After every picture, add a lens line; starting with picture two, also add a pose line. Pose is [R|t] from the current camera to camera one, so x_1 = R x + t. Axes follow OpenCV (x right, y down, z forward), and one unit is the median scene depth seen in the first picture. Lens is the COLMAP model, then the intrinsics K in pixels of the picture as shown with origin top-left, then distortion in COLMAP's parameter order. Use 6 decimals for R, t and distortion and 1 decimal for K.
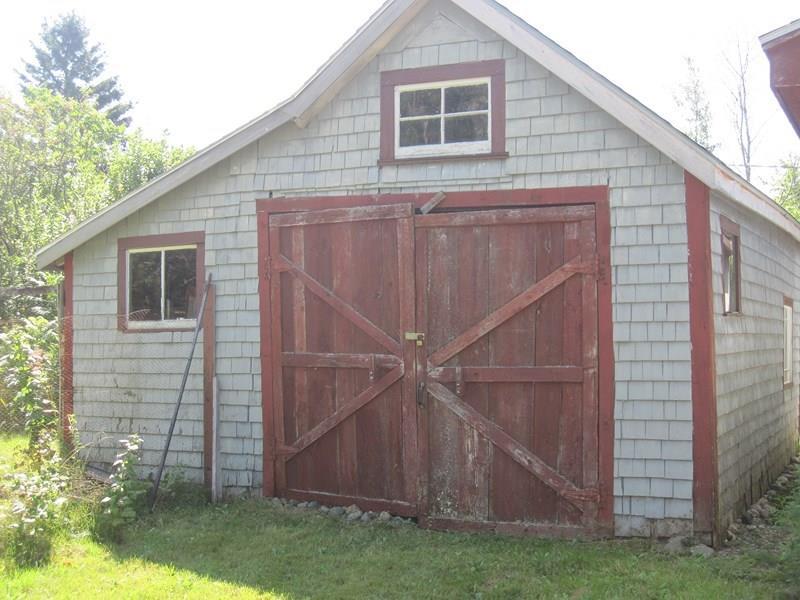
lens RADIAL K [[1018.0, 0, 399.8], [0, 1018.0, 300.3], [0, 0, 1]] dist [-0.031799, 0.000000]
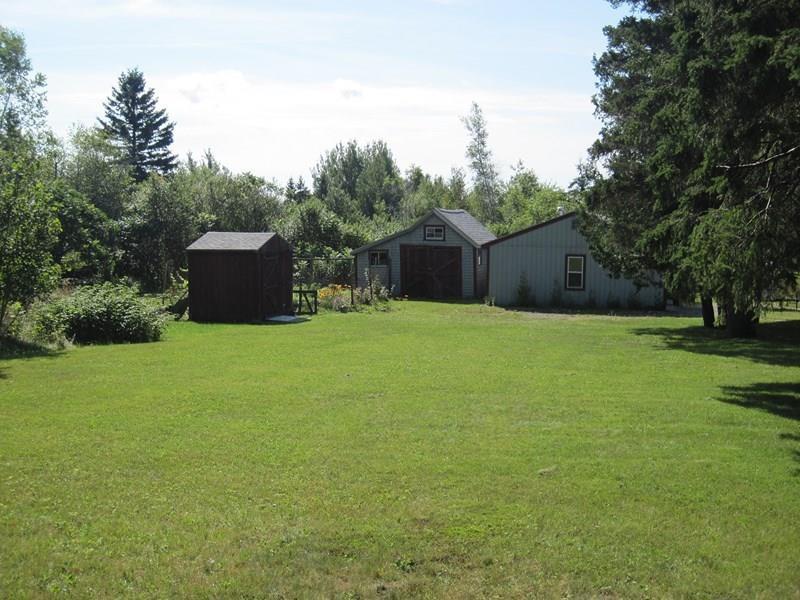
lens RADIAL K [[1018.0, 0, 400.0], [0, 1018.0, 300.3], [0, 0, 1]] dist [-0.031799, 0.000000]
pose [[0.979171, -0.017796, 0.202255, -1.374134], [-0.002539, 0.995000, 0.099839, -0.378984], [-0.203021, -0.098273, 0.974230, -4.850641]]
